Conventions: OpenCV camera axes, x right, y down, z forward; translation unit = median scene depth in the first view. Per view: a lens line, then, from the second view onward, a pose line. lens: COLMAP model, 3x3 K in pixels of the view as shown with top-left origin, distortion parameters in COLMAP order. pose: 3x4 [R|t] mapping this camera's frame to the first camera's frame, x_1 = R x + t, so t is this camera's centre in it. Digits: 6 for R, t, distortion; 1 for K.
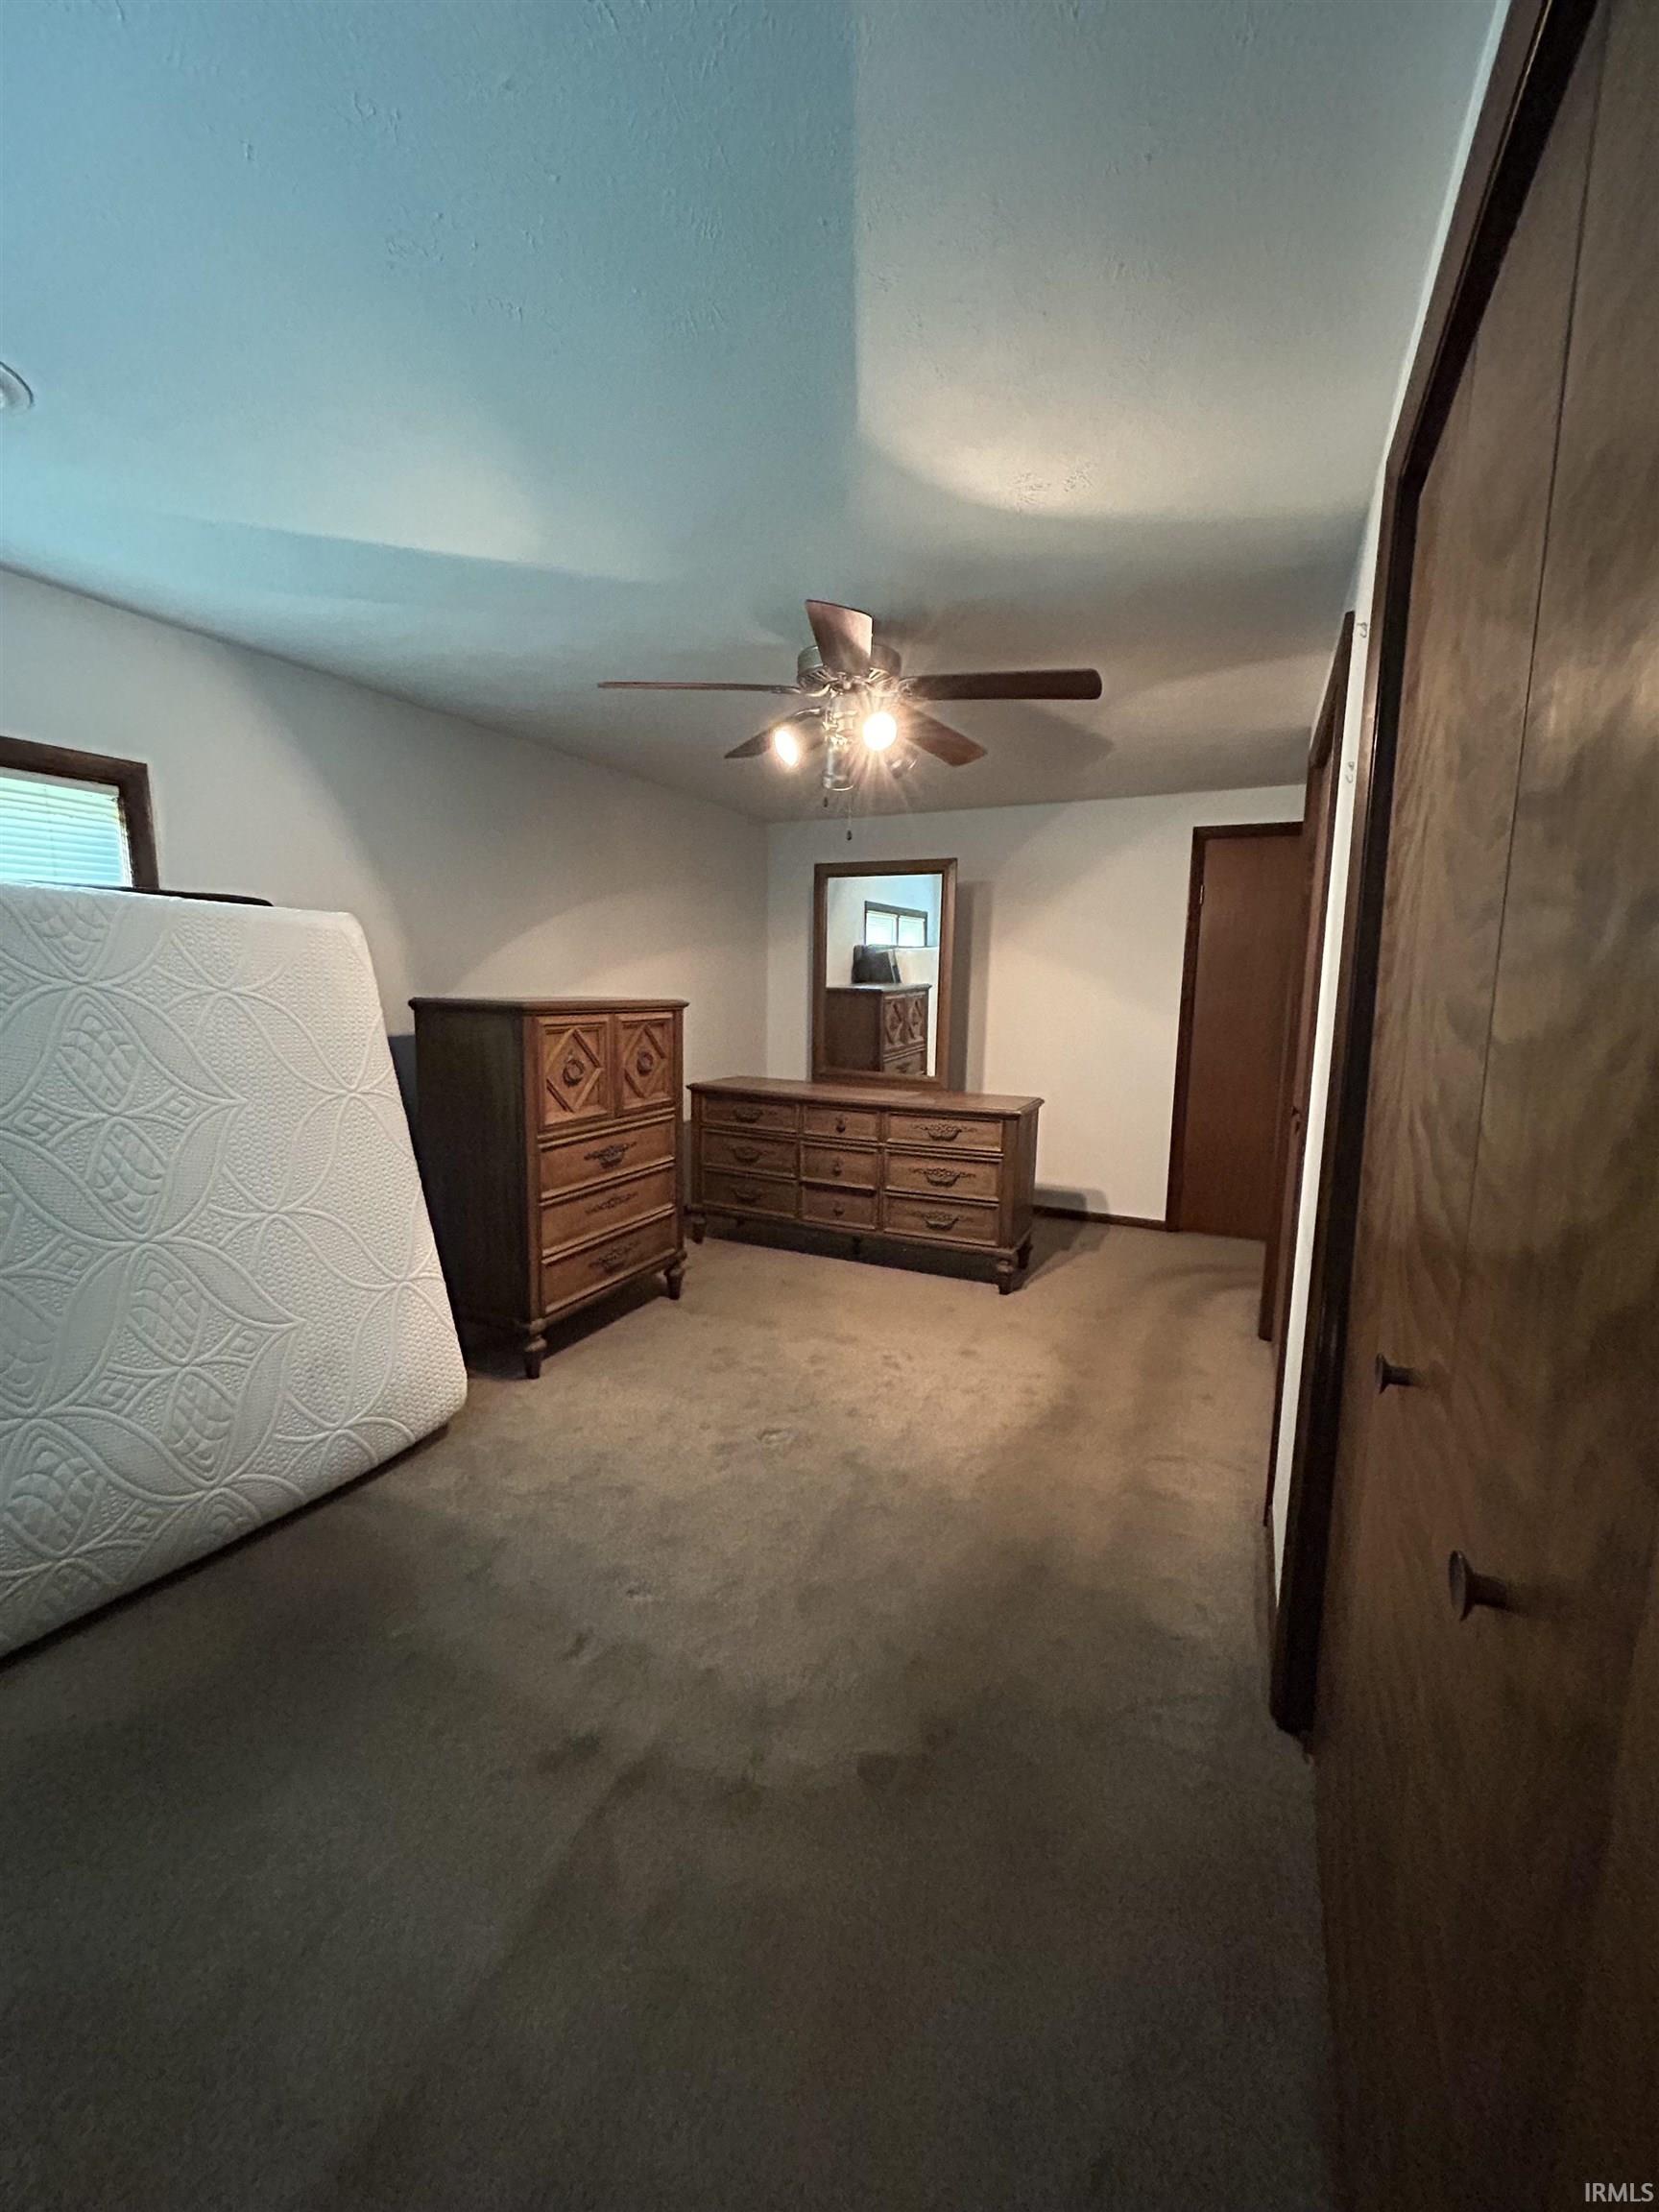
lens RADIAL K [[891.6, 0, 829.5], [0, 891.6, 1106.0], [0, 0, 1]] dist [0.000732, 0.000134]
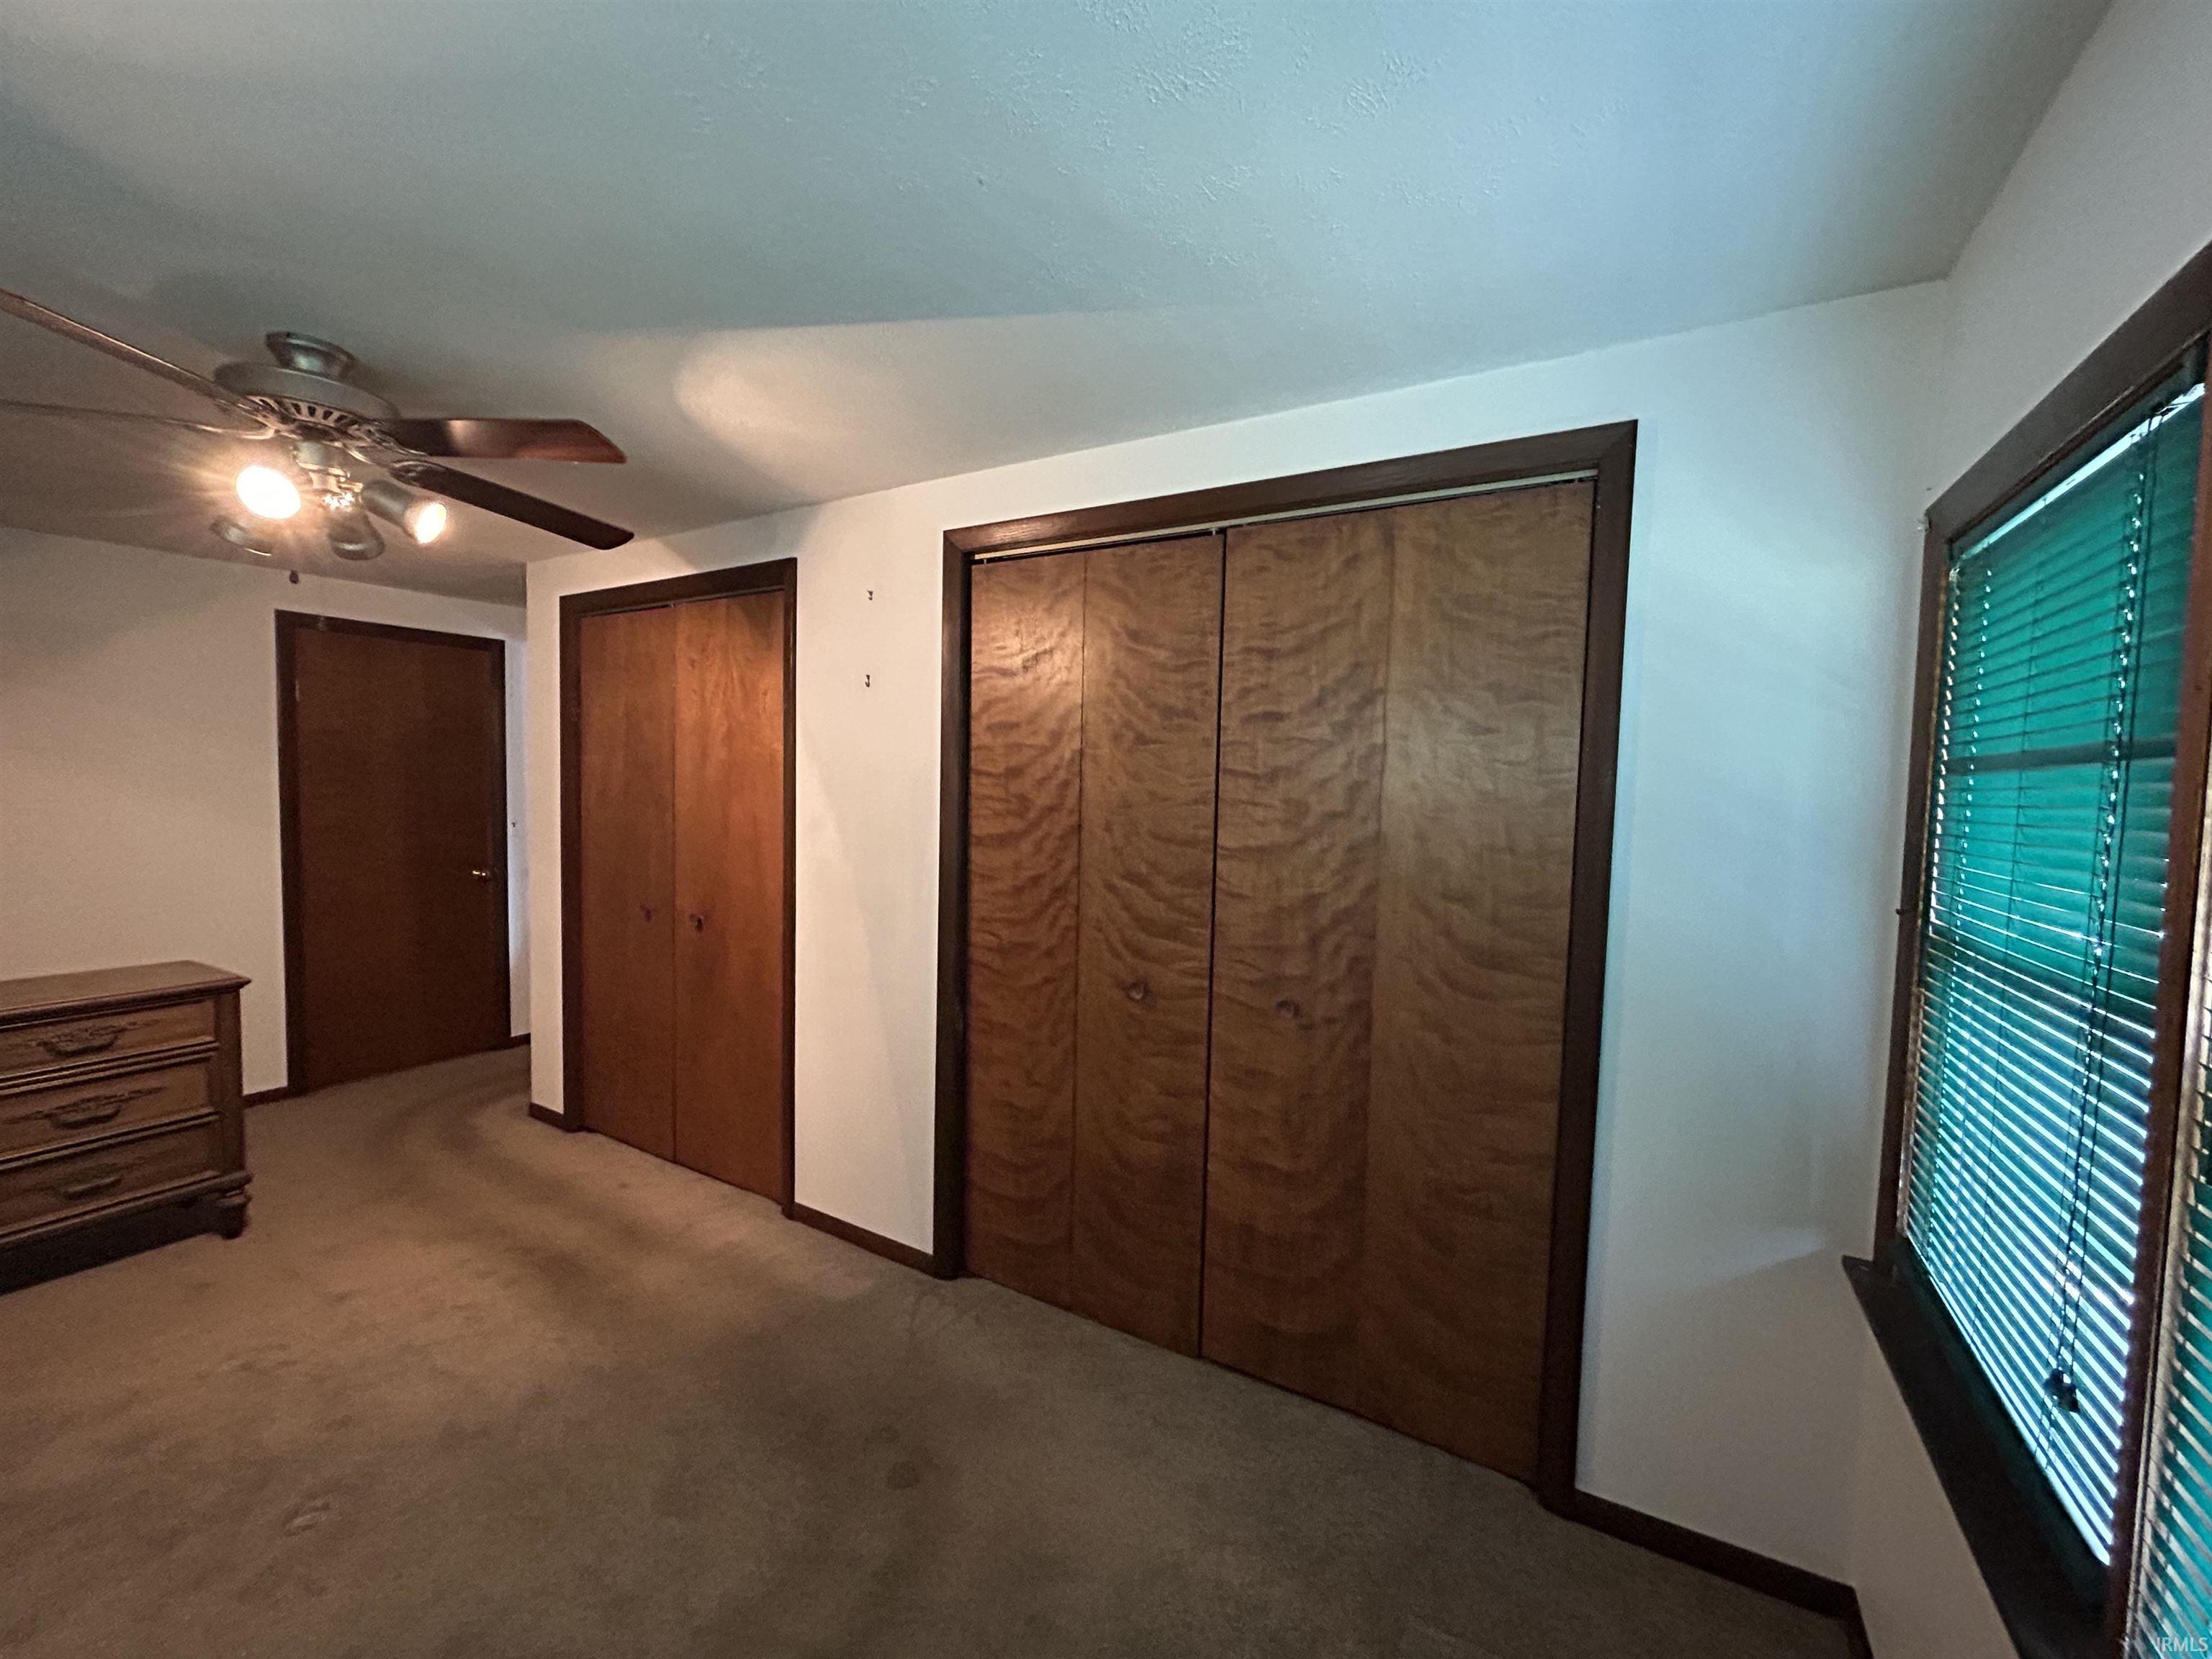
lens RADIAL K [[891.6, 0, 1106.0], [0, 891.6, 829.5], [0, 0, 1]] dist [0.000732, 0.000134]
pose [[0.092242, -0.060485, 0.993898, -0.451390], [0.126637, 0.990761, 0.048541, -0.061625], [-0.987651, 0.121387, 0.099050, 0.211694]]
